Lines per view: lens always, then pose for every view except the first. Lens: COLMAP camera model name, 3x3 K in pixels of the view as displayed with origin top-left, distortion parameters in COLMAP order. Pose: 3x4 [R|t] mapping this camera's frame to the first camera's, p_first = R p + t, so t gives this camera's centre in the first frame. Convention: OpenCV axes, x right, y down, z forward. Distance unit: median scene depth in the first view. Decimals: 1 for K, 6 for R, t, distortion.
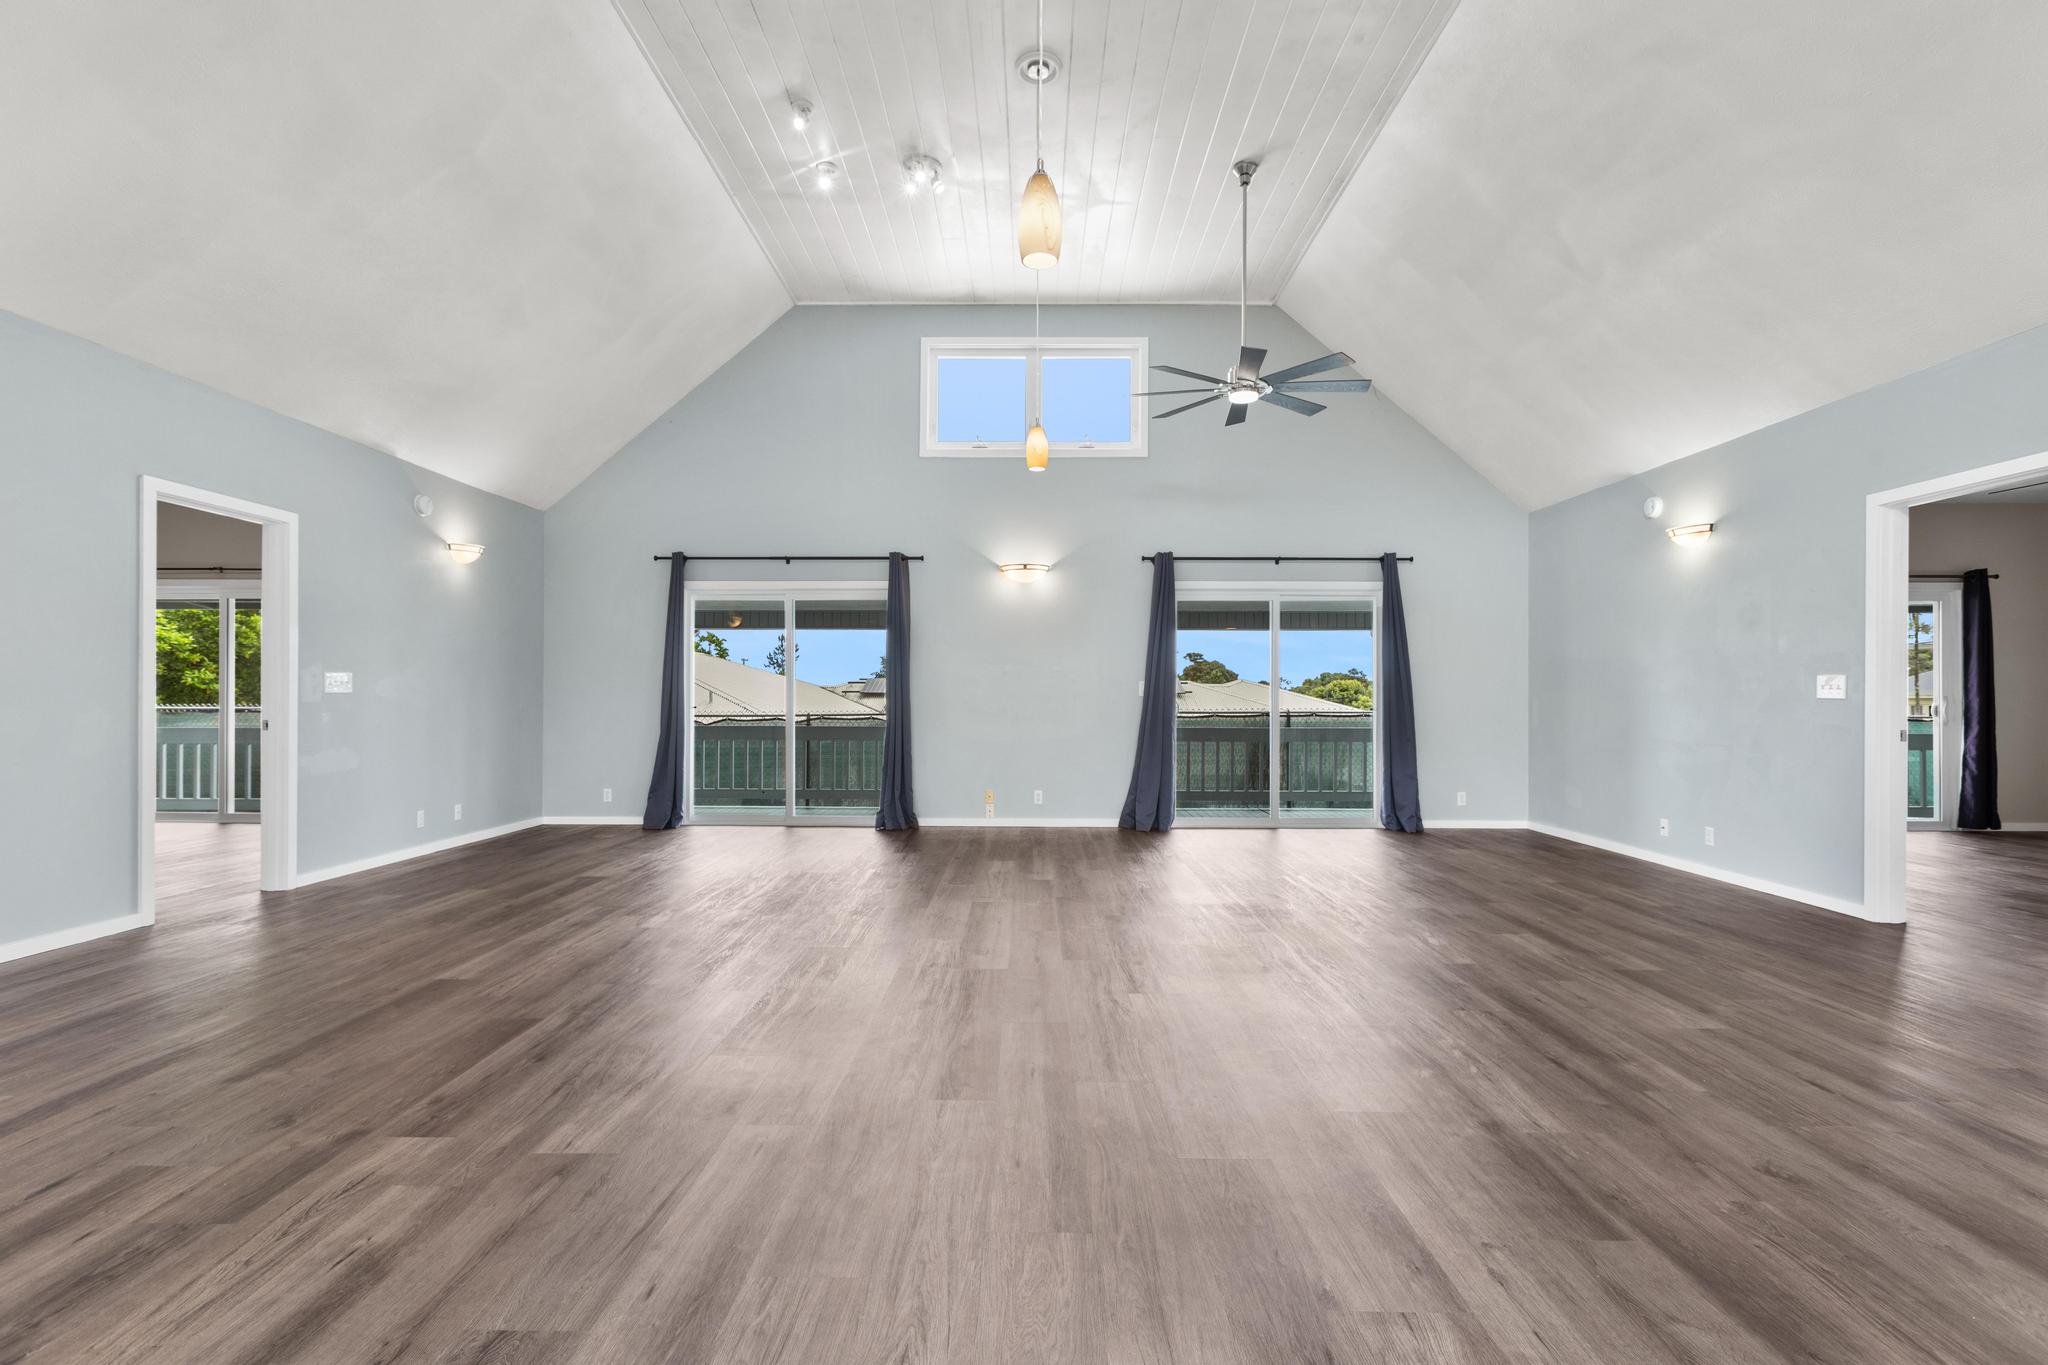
lens RADIAL K [[924.5, 0, 1029.3], [0, 924.5, 699.4], [0, 0, 1]] dist [0.000993, -0.000674]
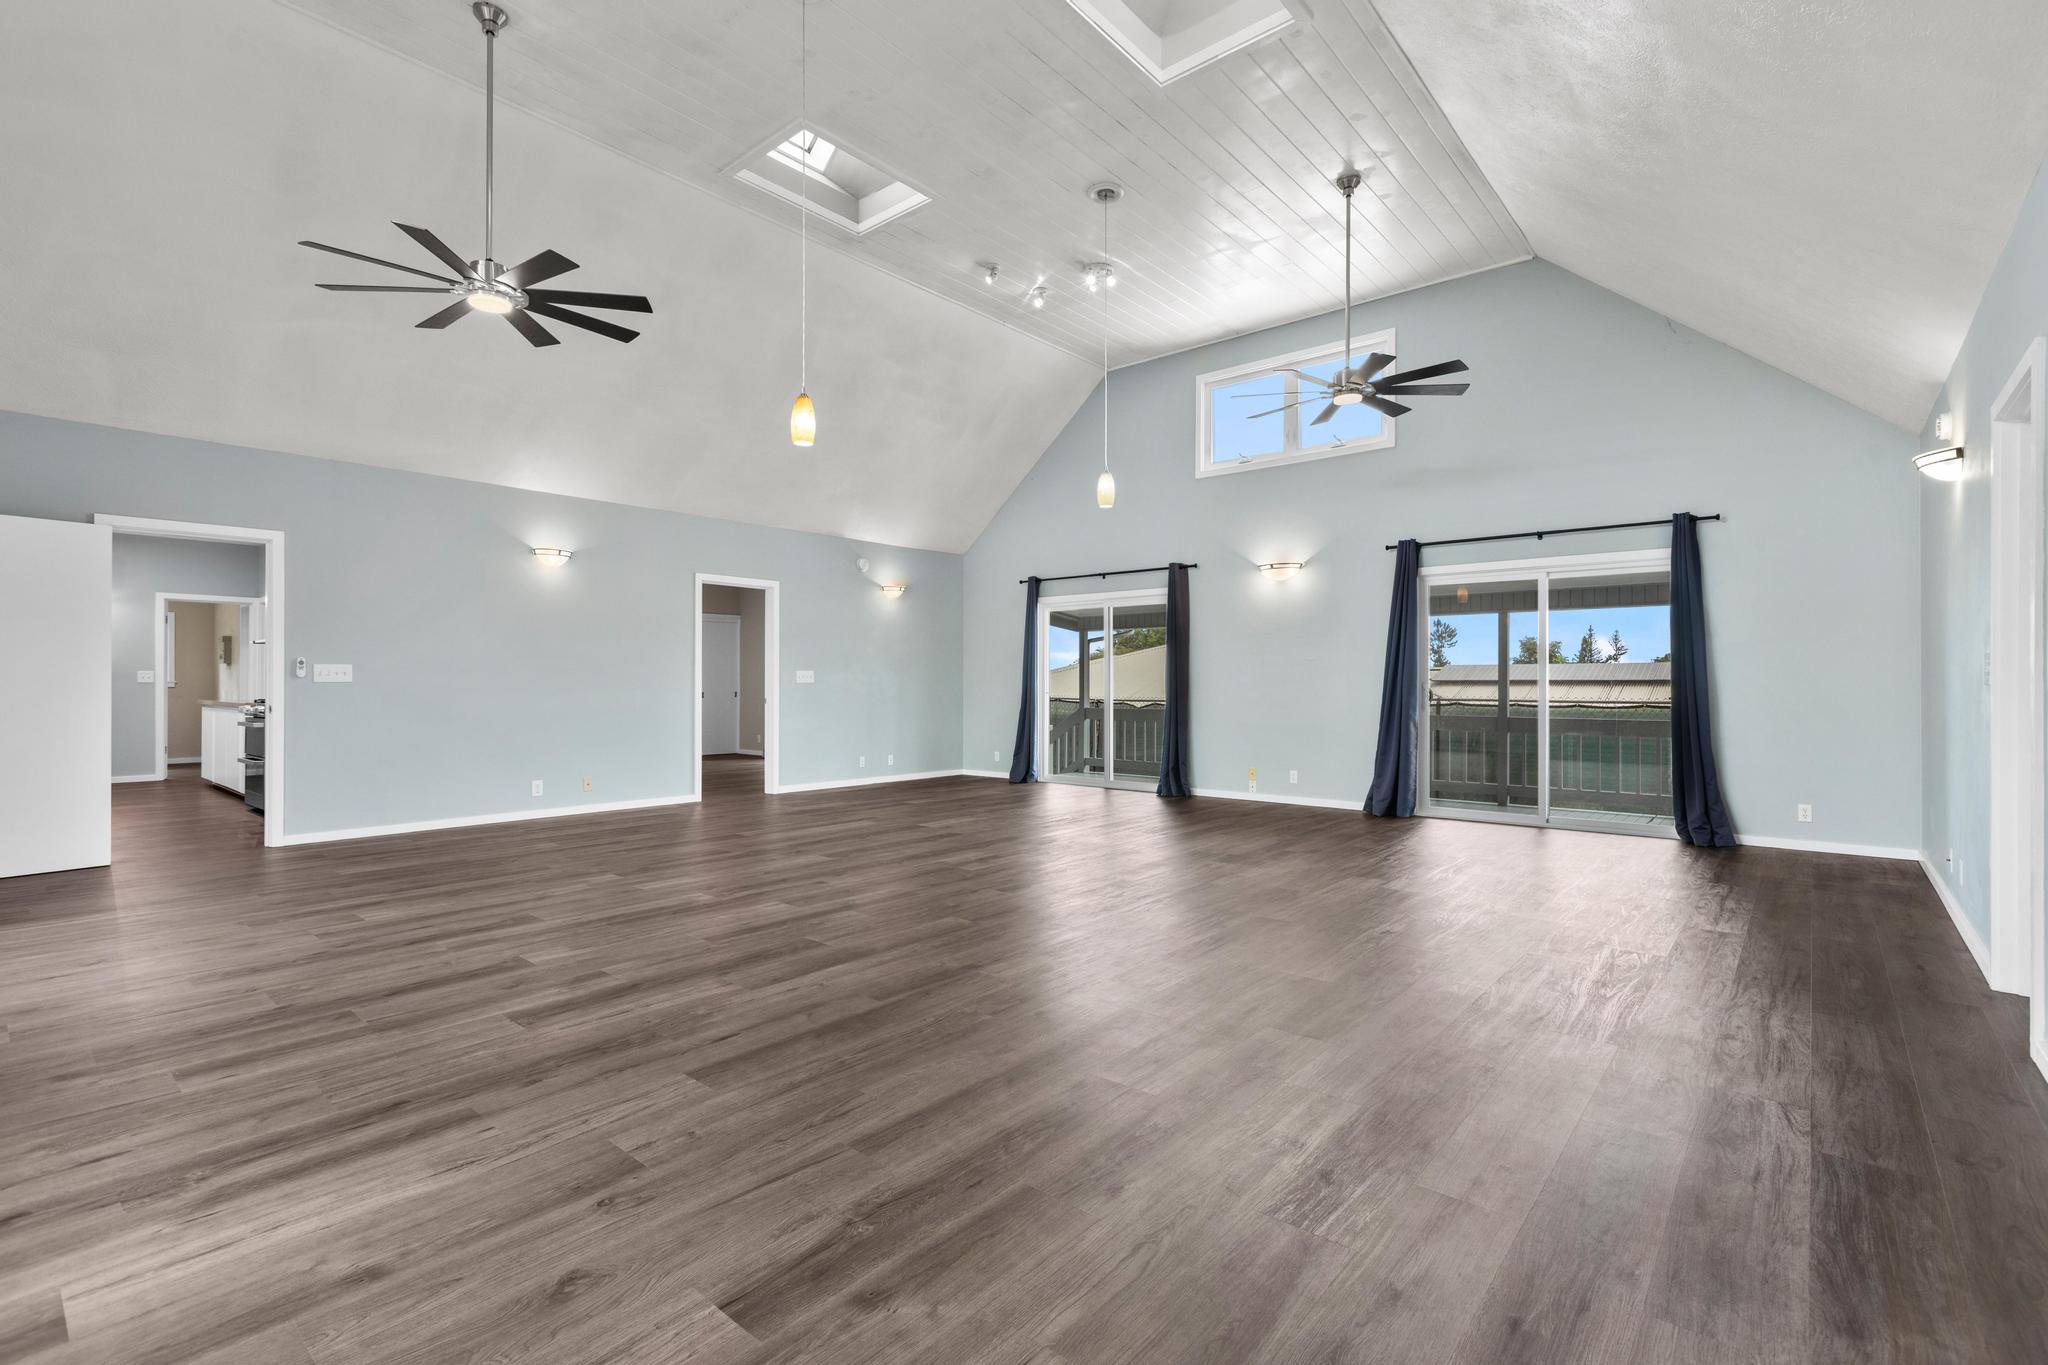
lens RADIAL K [[924.5, 0, 1022.8], [0, 924.5, 686.0], [0, 0, 1]] dist [0.000993, -0.000674]
pose [[0.762937, -0.000767, -0.646473, 0.472156], [-0.002119, 0.999991, -0.003688, 0.003545], [0.646470, 0.004184, 0.762928, -0.029810]]
